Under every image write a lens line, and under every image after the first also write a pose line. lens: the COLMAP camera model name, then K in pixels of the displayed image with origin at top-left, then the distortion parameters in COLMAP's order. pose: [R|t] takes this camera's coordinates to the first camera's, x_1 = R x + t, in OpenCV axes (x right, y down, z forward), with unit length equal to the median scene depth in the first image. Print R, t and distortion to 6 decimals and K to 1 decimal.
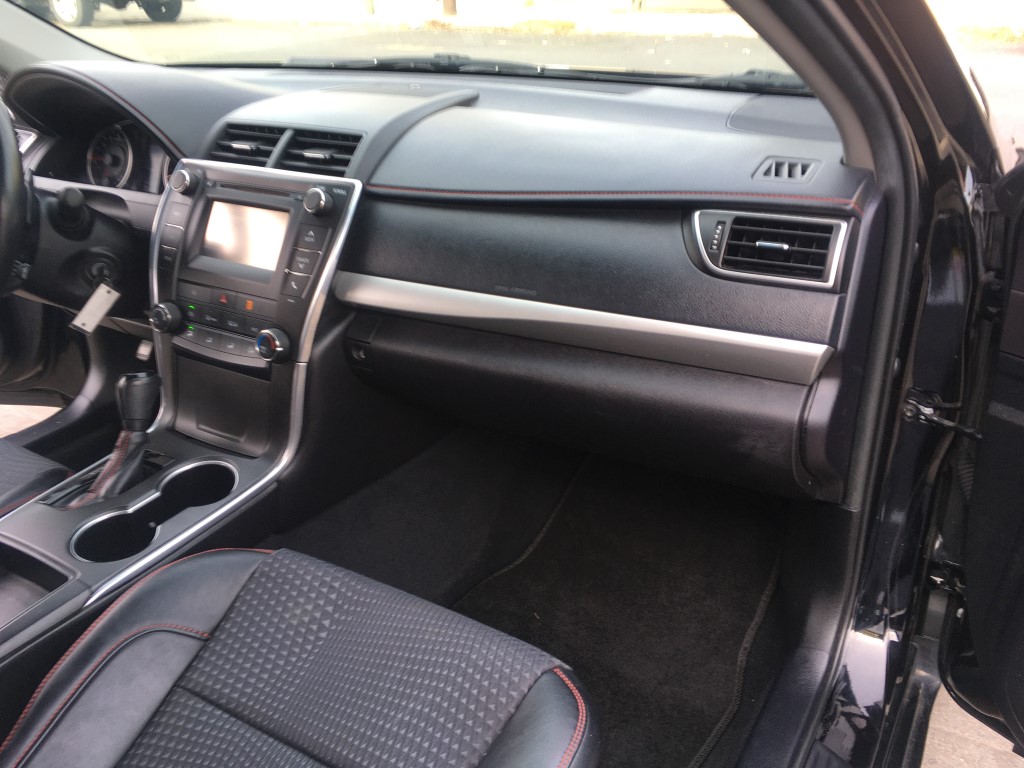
lens RADIAL K [[858.9, 0, 511.6], [0, 858.9, 385.0], [0, 0, 1]] dist [0.080835, -0.112753]
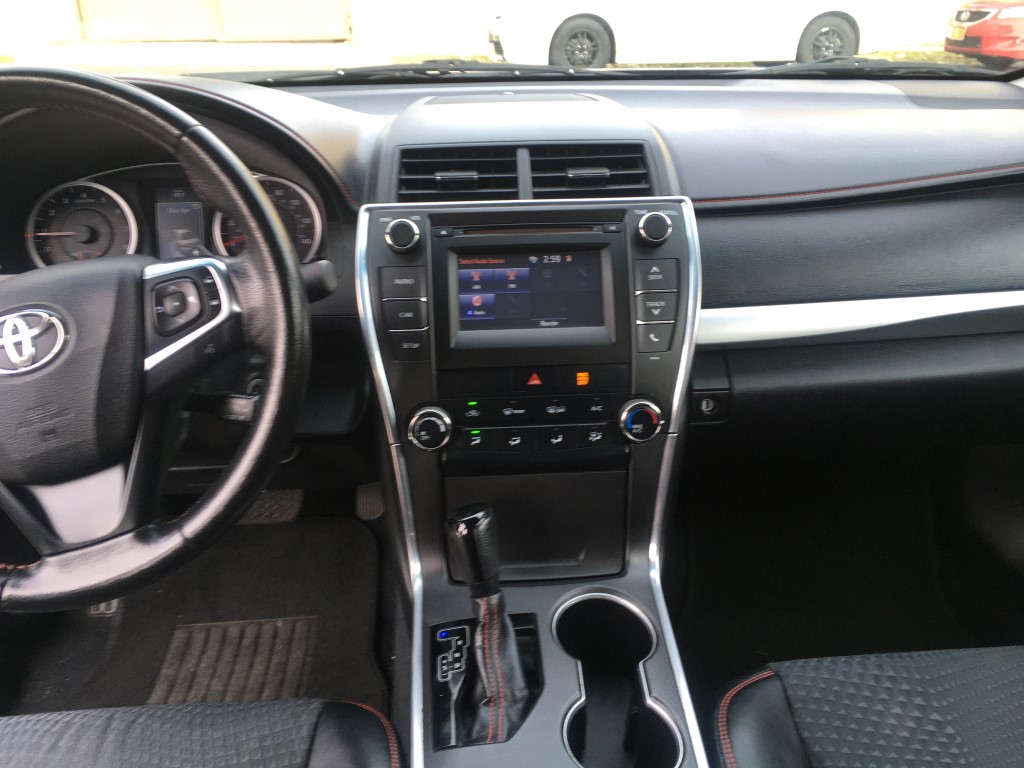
lens RADIAL K [[858.9, 0, 511.1], [0, 858.9, 385.5], [0, 0, 1]] dist [0.080835, -0.112753]
pose [[0.814687, -0.226914, 0.533662, -0.725505], [0.242740, 0.969202, 0.041539, -0.127784], [-0.526652, 0.095700, 0.844677, 0.389186]]
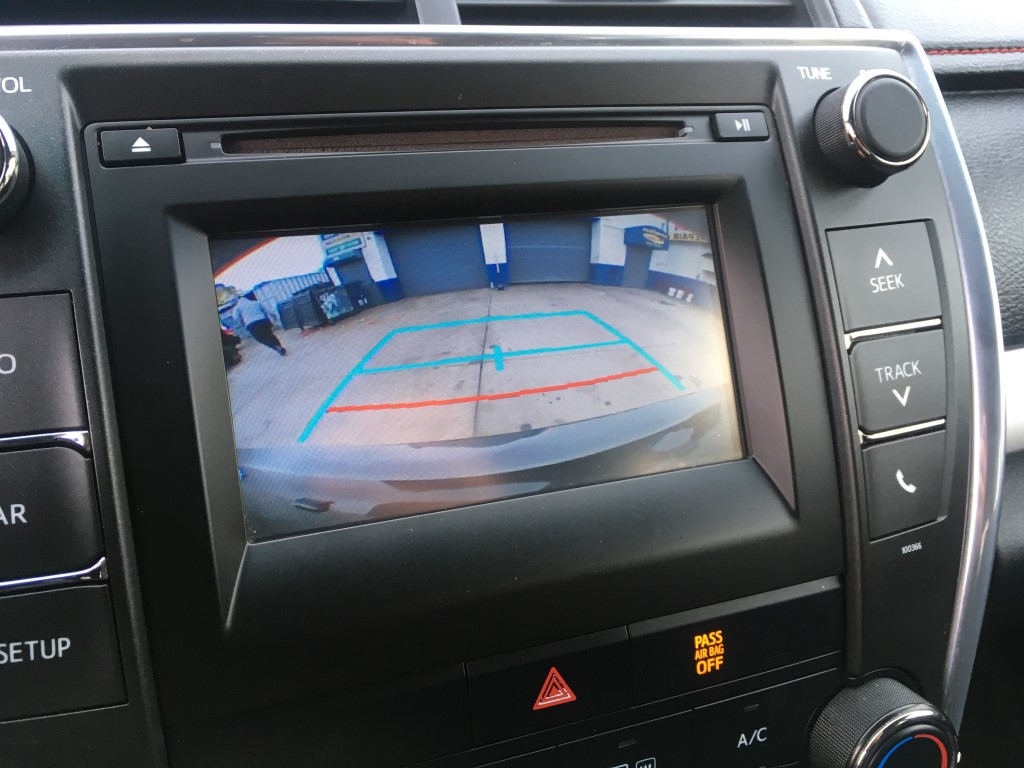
lens RADIAL K [[858.9, 0, 517.8], [0, 858.9, 379.5], [0, 0, 1]] dist [0.080835, -0.112753]
pose [[0.609957, -0.333251, 0.718956, -0.446168], [0.283011, 0.939050, 0.195164, -0.205866], [-0.740174, 0.084431, 0.667094, 0.857370]]
